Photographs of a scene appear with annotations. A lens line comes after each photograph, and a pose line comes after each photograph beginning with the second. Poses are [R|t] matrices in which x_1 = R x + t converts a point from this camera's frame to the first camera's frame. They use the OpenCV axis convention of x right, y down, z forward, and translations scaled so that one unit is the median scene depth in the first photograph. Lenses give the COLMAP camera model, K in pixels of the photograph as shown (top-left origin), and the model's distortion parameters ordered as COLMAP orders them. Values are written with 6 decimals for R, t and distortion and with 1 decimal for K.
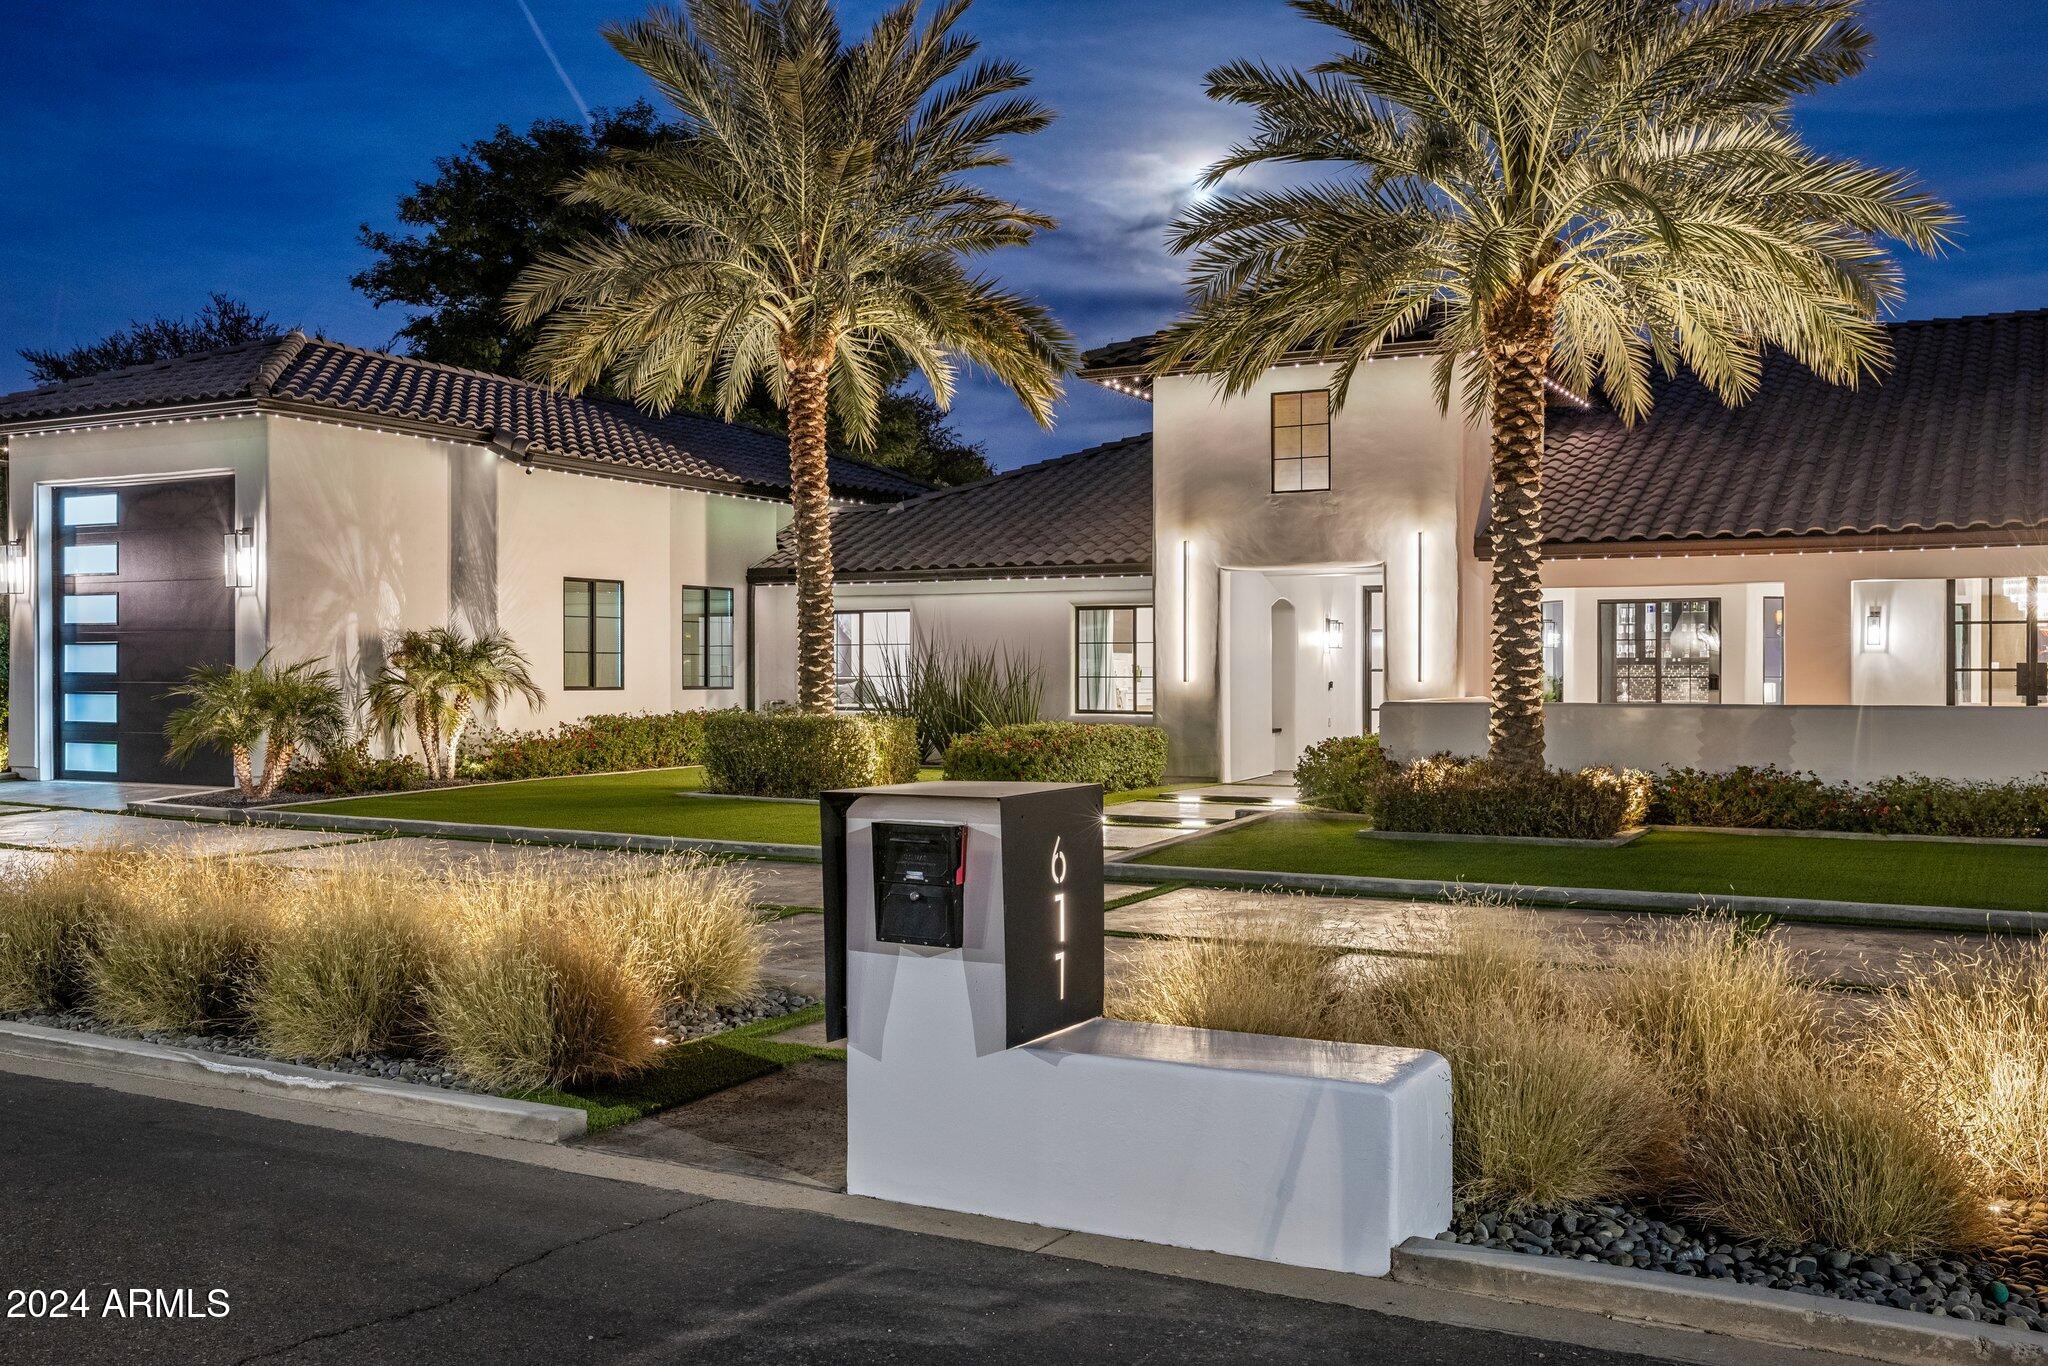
lens RADIAL K [[1844.1, 0, 1028.1], [0, 1844.1, 672.9], [0, 0, 1]] dist [-0.002264, 0.035617]
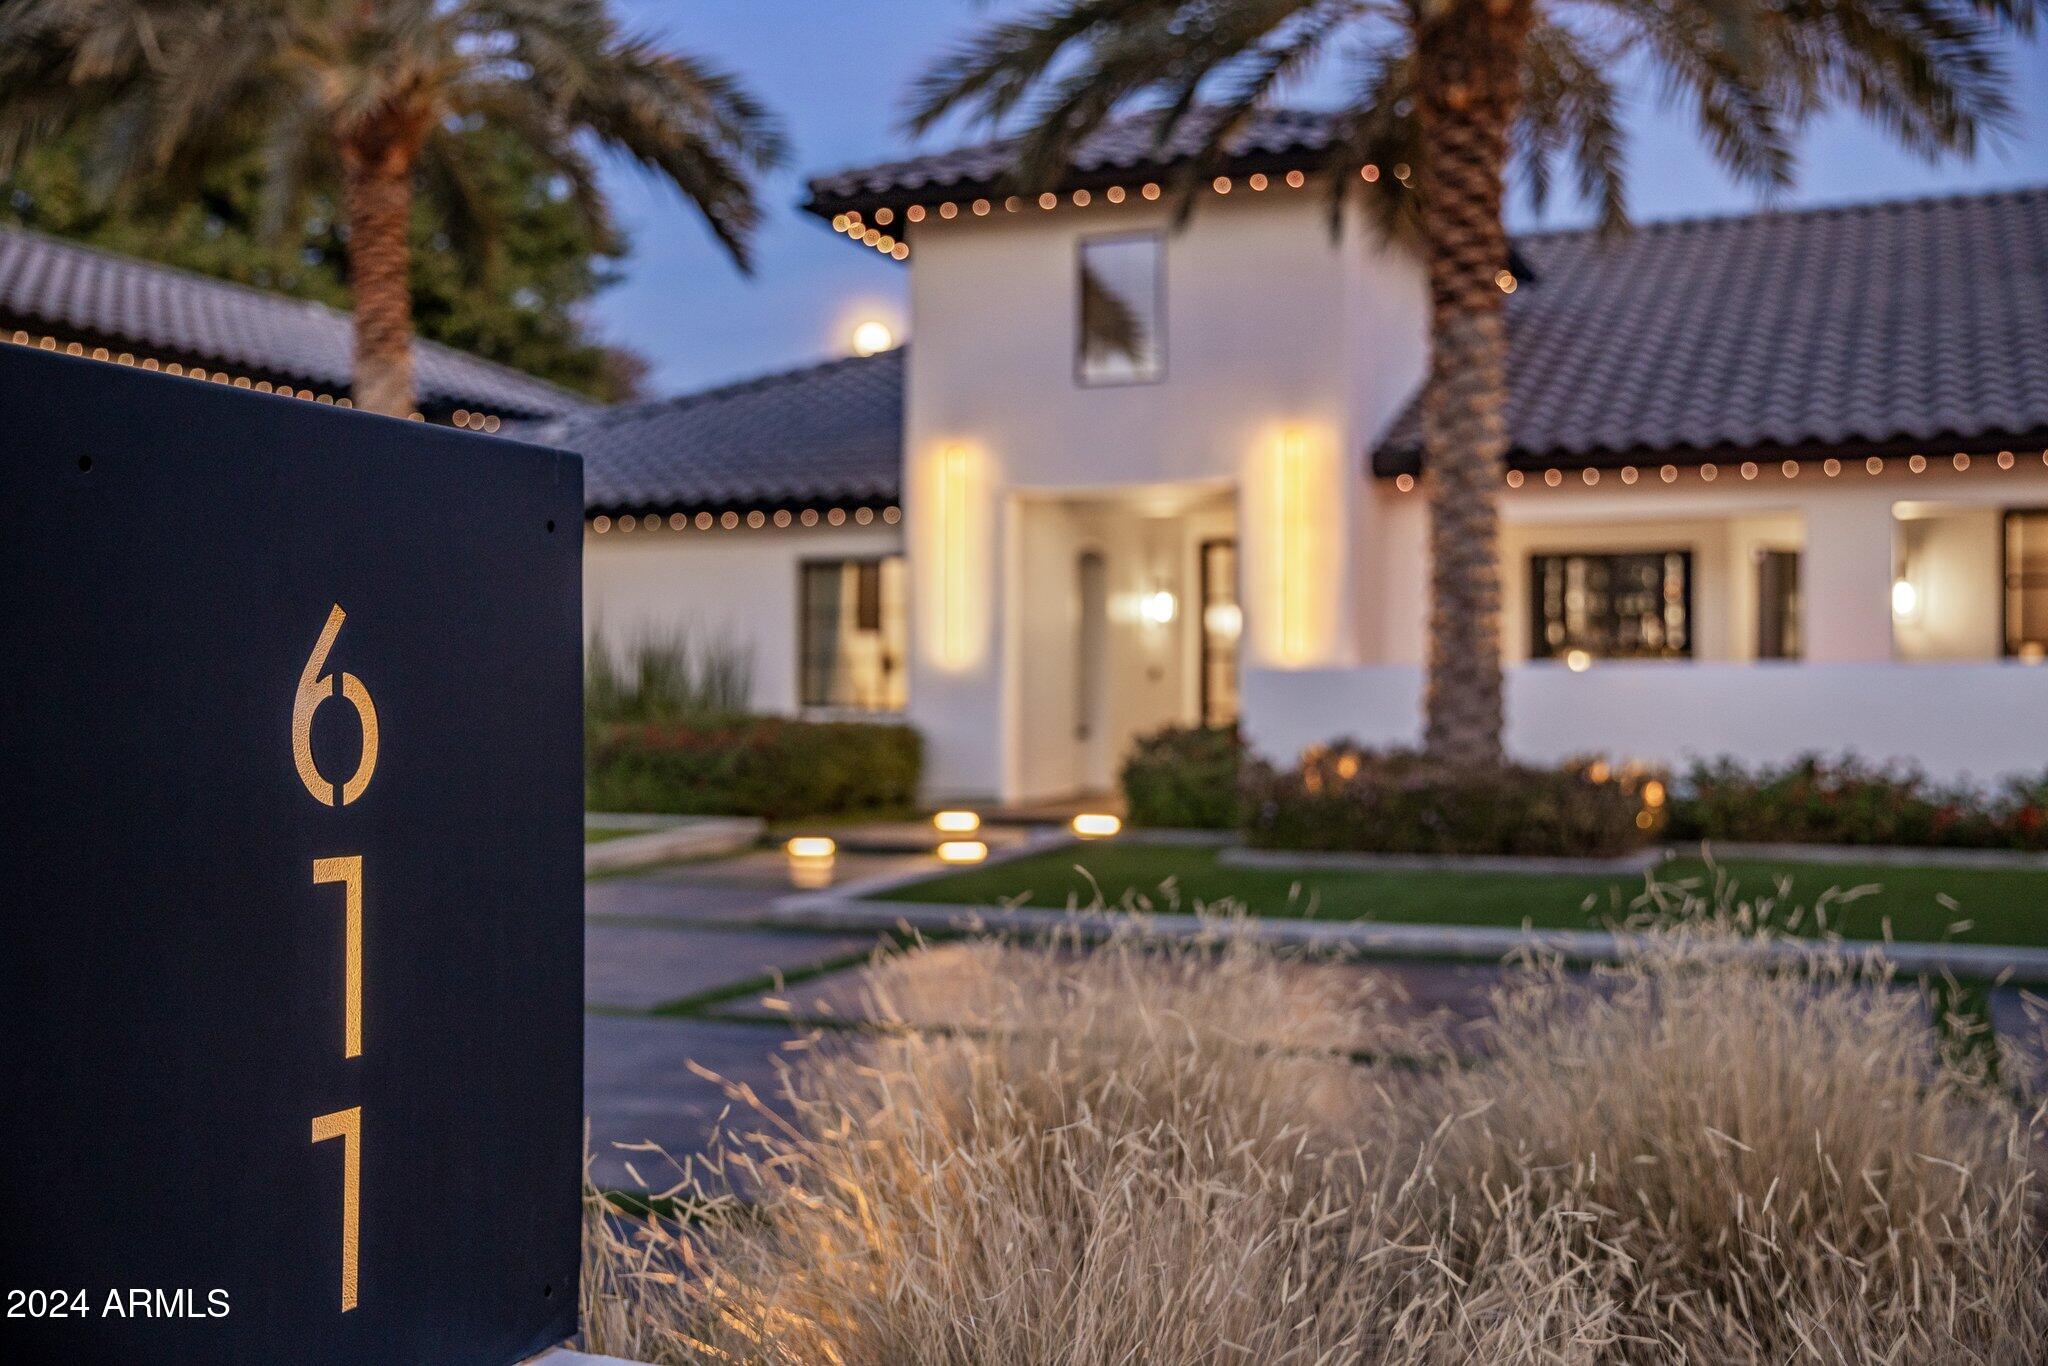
lens RADIAL K [[2213.2, 0, 1024.1], [0, 2213.2, 689.4], [0, 0, 1]] dist [0.039340, 0.000000]
pose [[0.993431, 0.006001, 0.114273, 0.016751], [-0.004857, 0.999935, -0.010289, 0.023842], [-0.114327, 0.009666, 0.993396, 0.166541]]
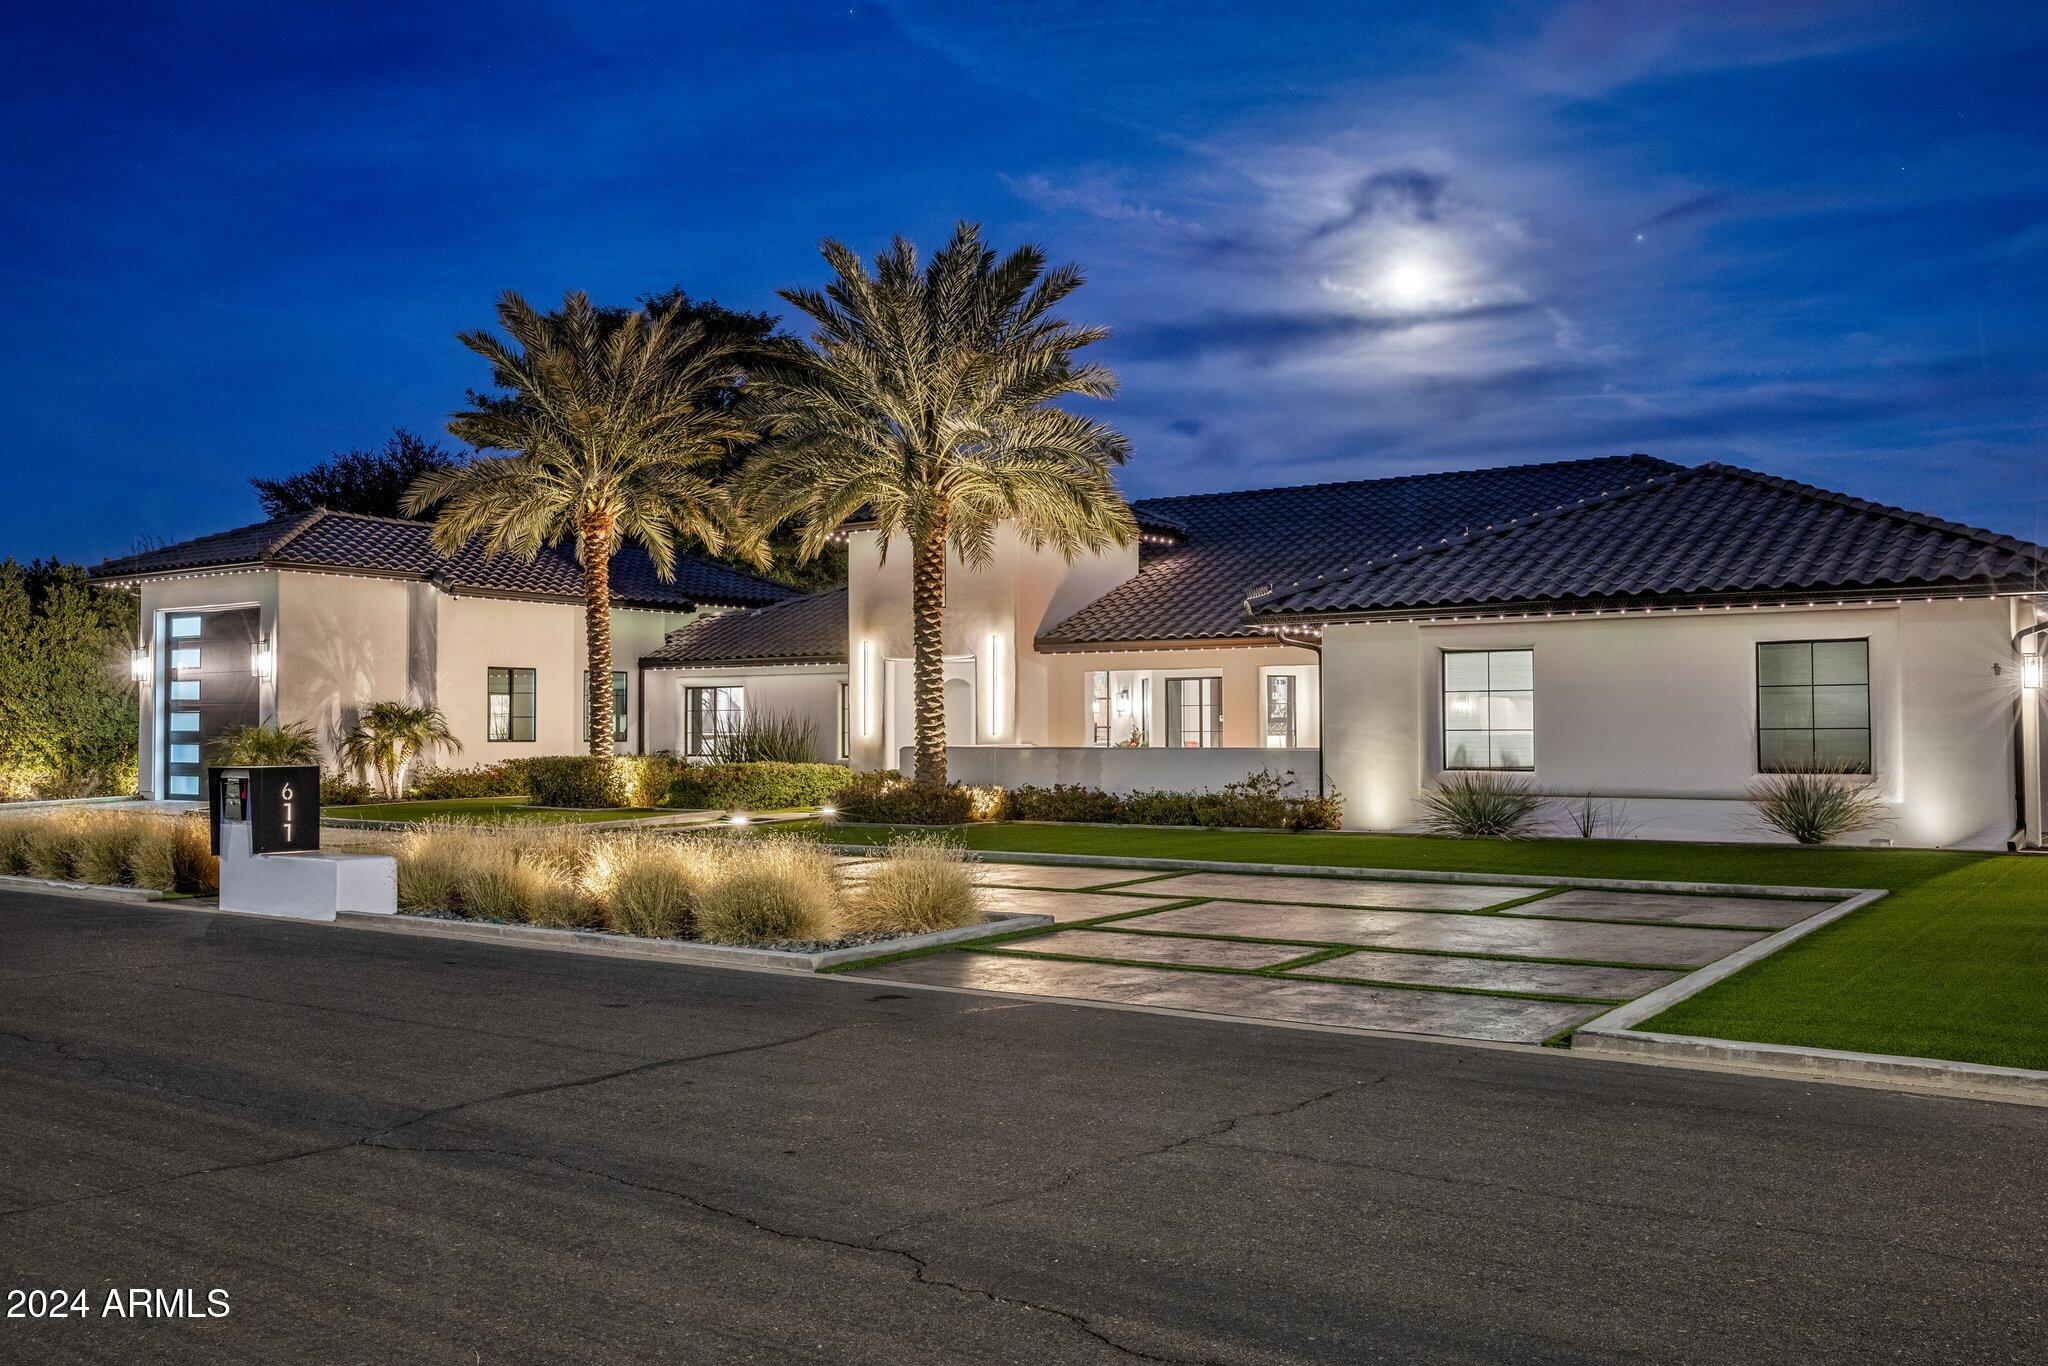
lens RADIAL K [[1844.3, 0, 1033.9], [0, 1844.3, 679.4], [0, 0, 1]] dist [0.021916, 0.016669]
pose [[0.990000, -0.005932, -0.140940, 0.431286], [0.001743, 0.999554, -0.029828, 0.004458], [0.141054, 0.029284, 0.989569, -0.459643]]
